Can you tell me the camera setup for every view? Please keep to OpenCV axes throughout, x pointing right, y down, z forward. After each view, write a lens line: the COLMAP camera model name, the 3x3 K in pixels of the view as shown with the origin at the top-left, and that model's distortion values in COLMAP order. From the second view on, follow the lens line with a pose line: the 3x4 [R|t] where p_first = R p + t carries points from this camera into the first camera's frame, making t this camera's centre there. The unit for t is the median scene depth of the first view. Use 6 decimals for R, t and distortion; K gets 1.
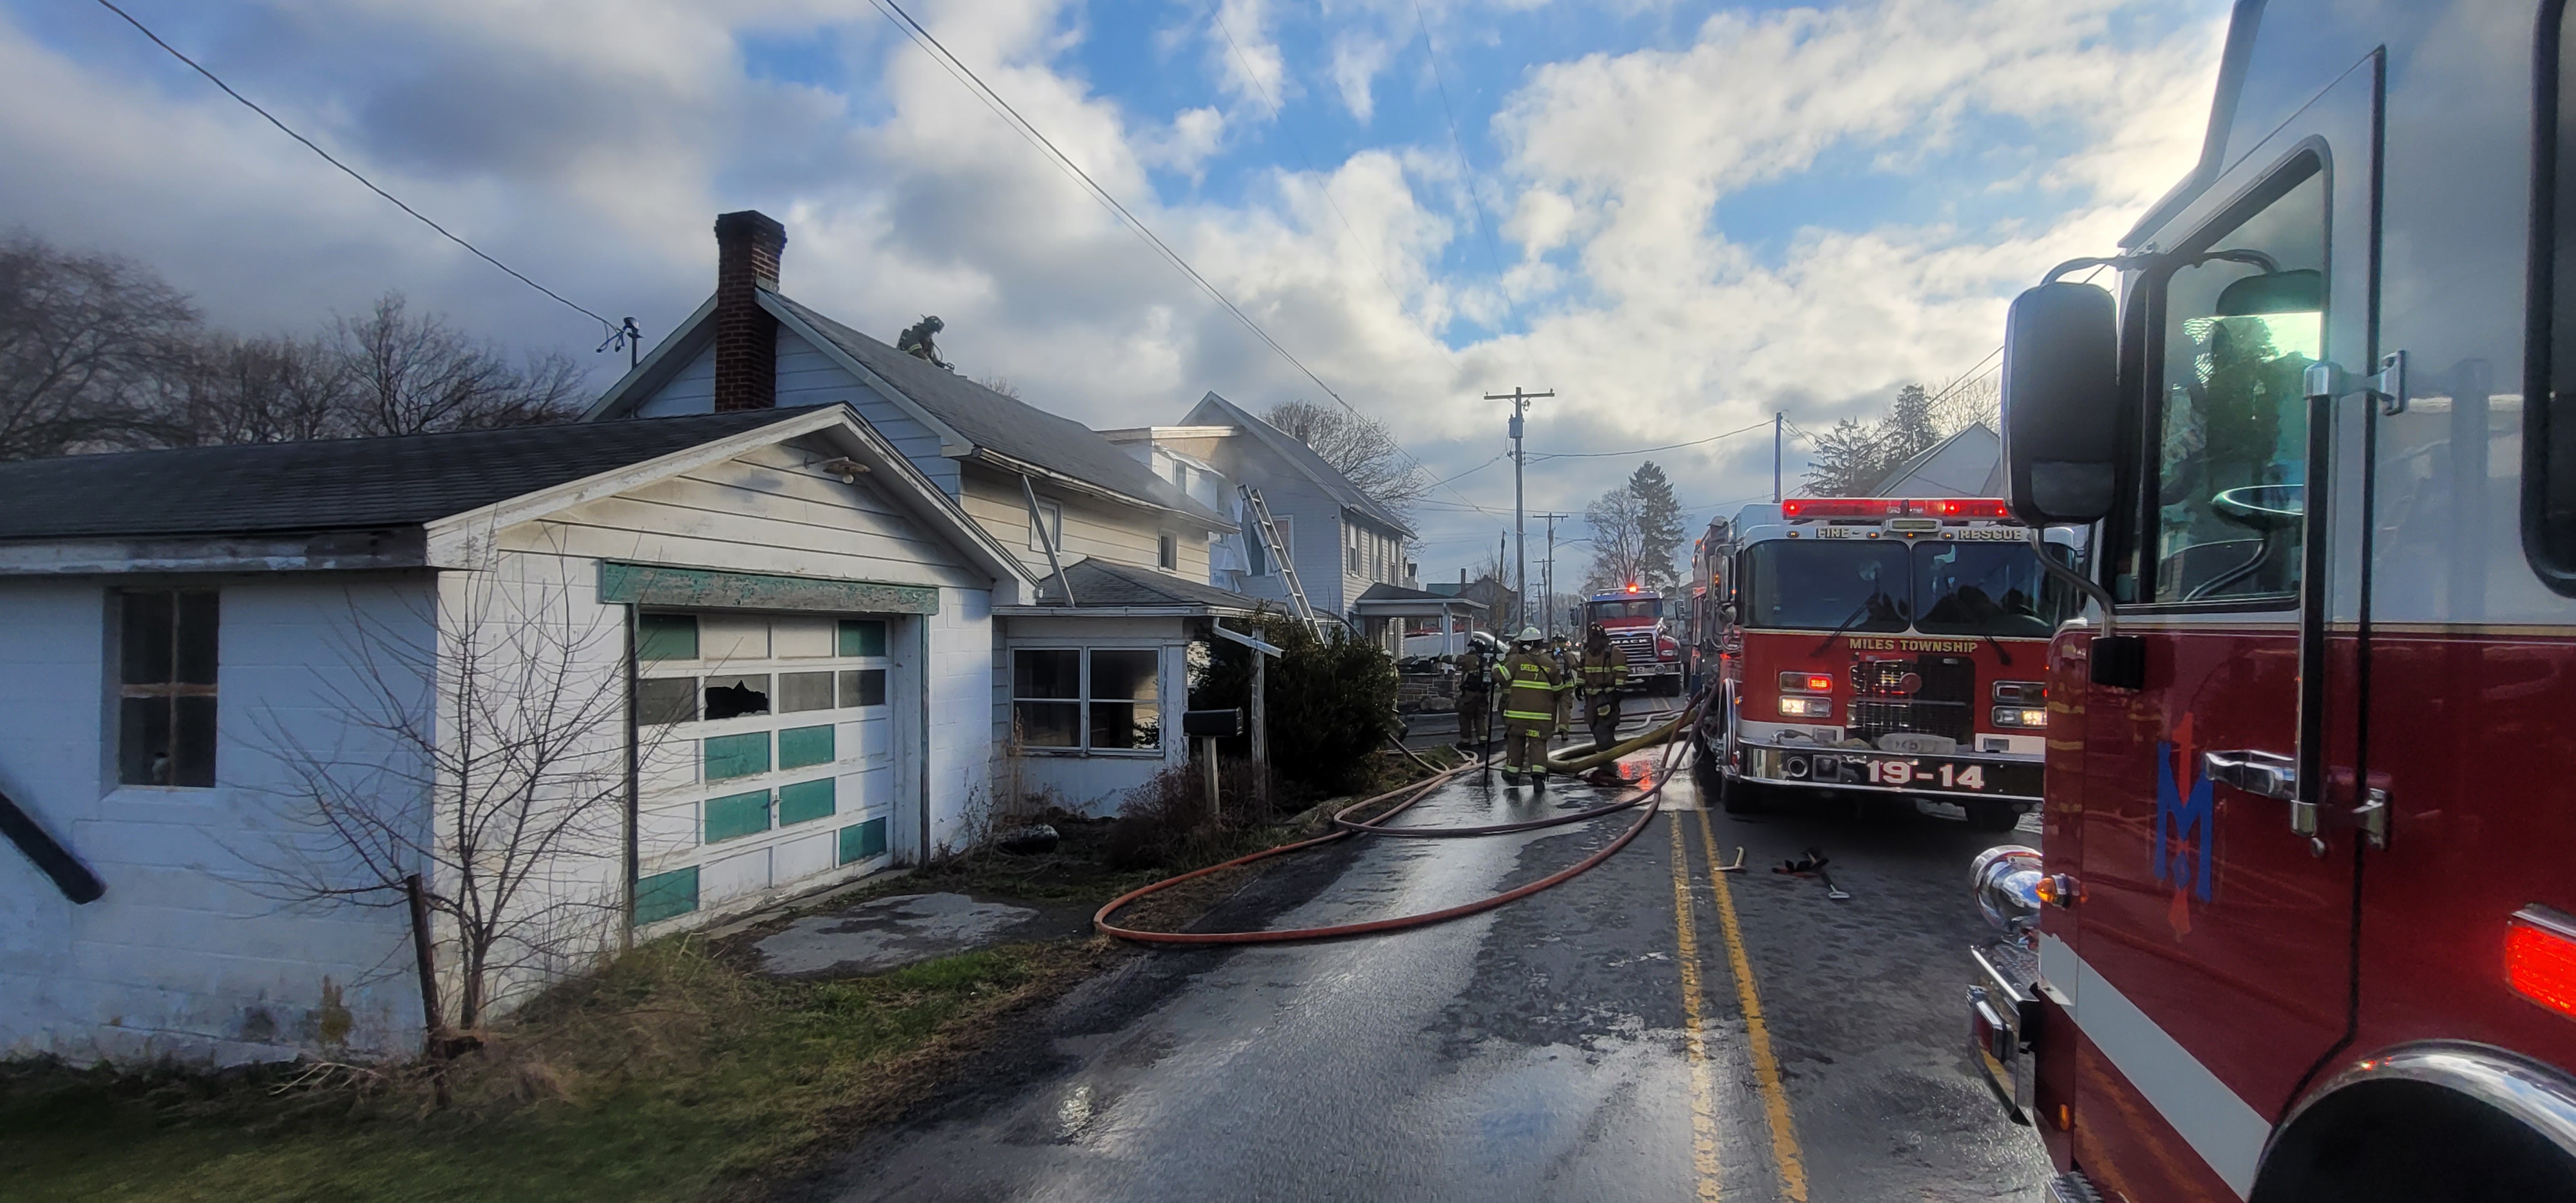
lens RADIAL K [[1165.1, 0, 1284.2], [0, 1165.1, 618.3], [0, 0, 1]] dist [-0.001355, 0.000521]
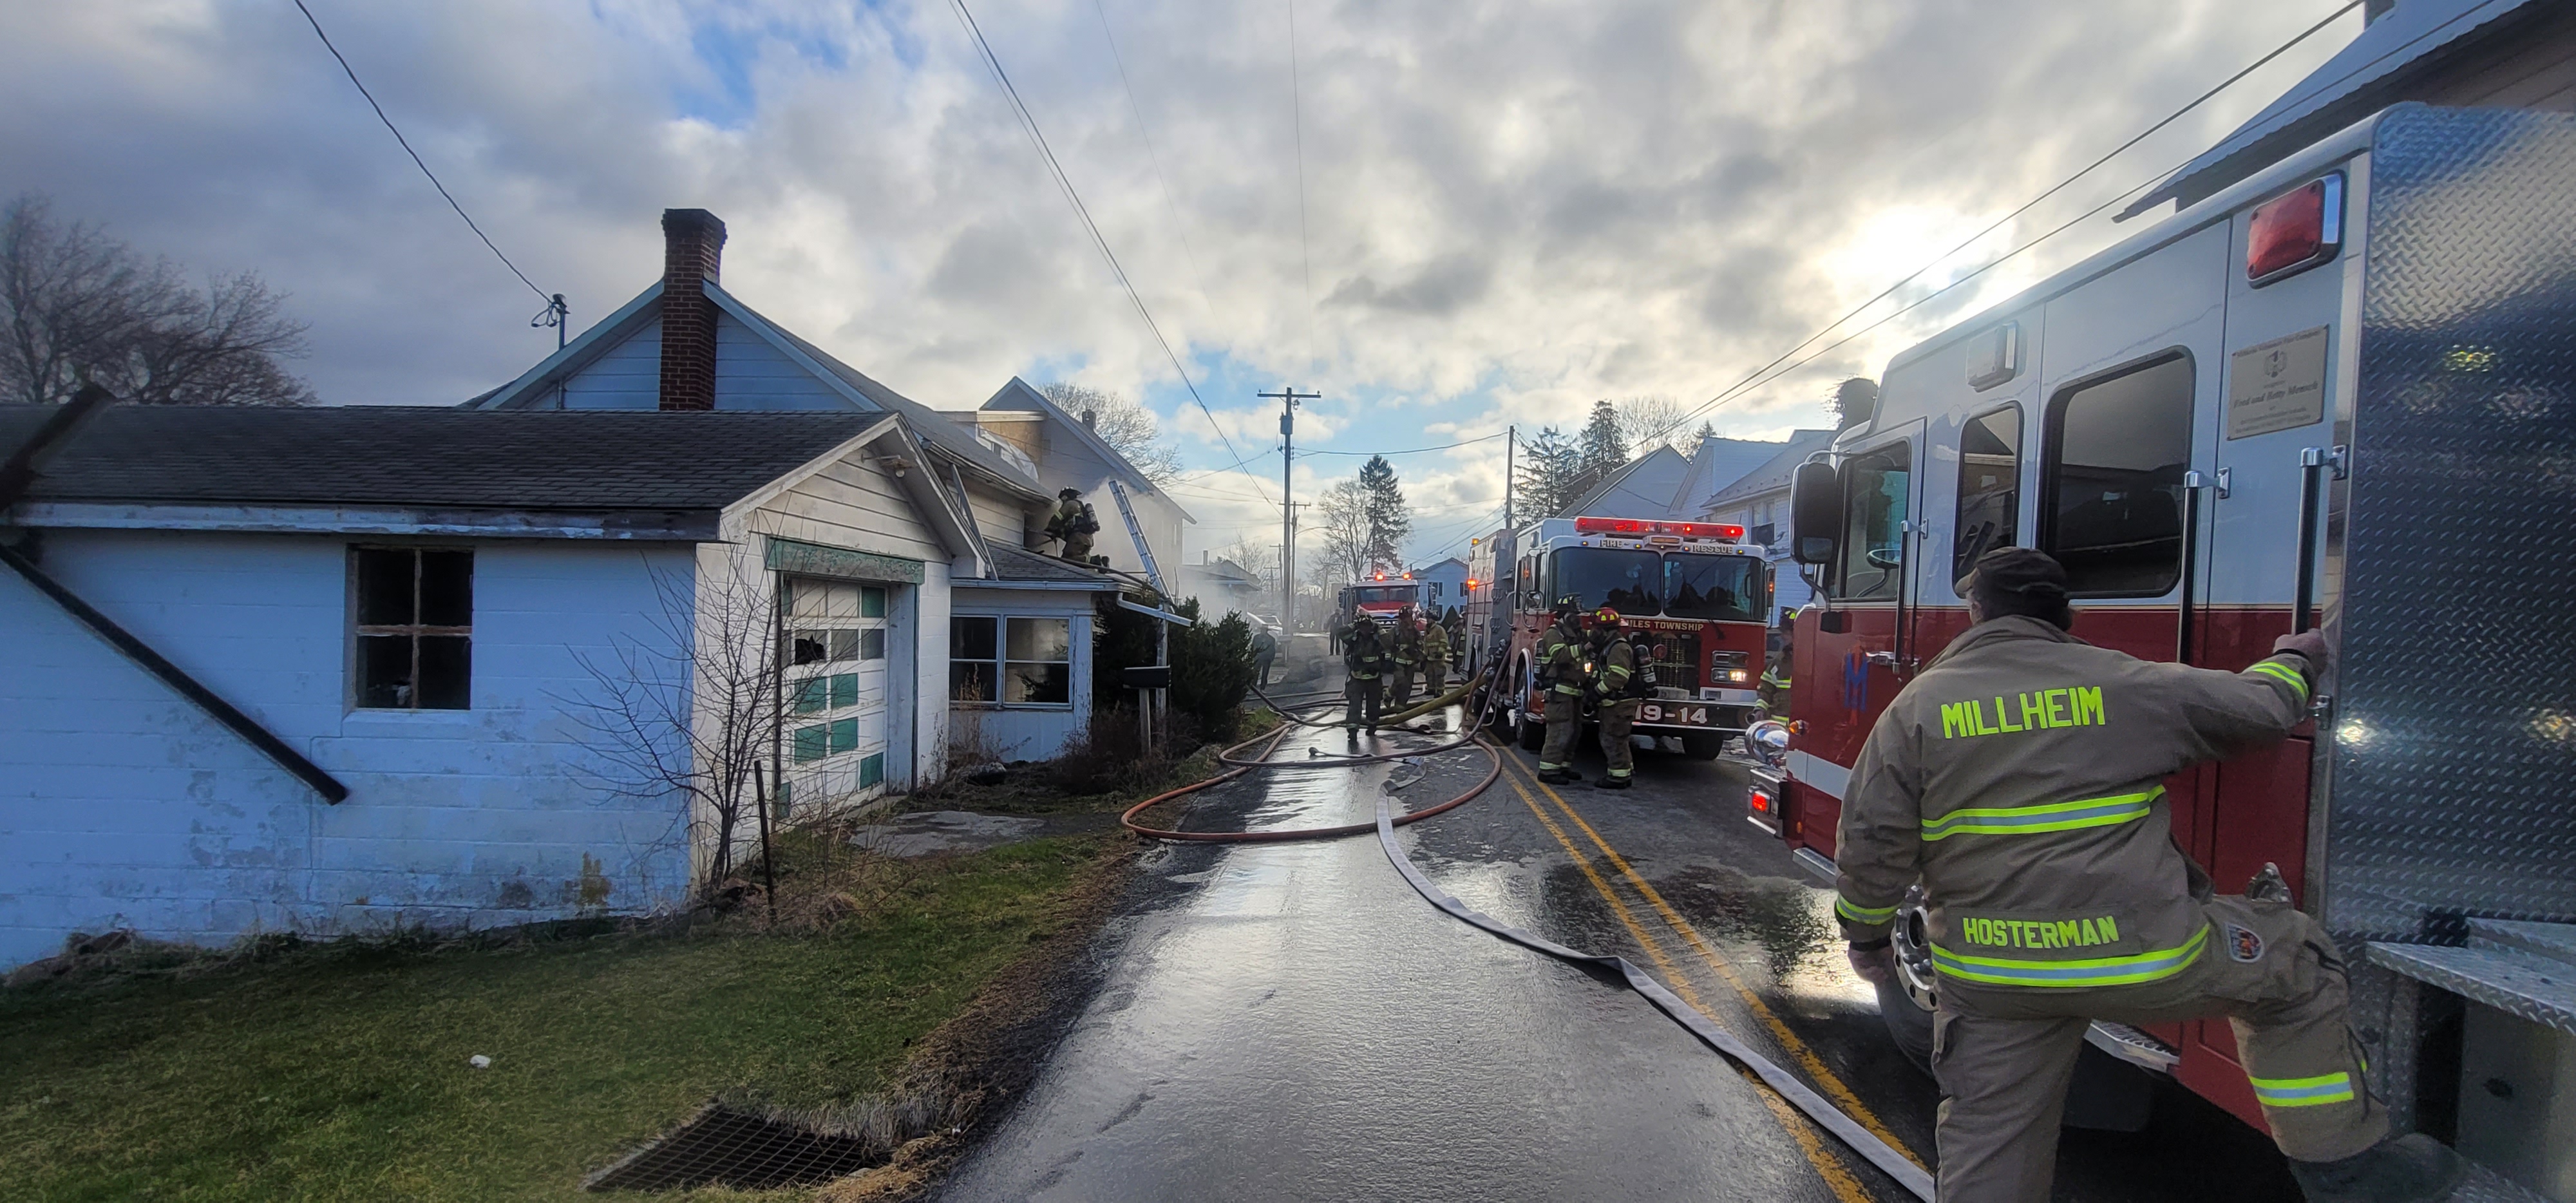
lens RADIAL K [[1165.1, 0, 1284.2], [0, 1165.1, 618.3], [0, 0, 1]] dist [-0.001355, 0.000521]
pose [[0.971975, 0.020815, 0.234163, -0.249249], [-0.024902, 0.999585, 0.014507, 0.006038], [-0.233763, -0.019932, 0.972089, -0.282780]]
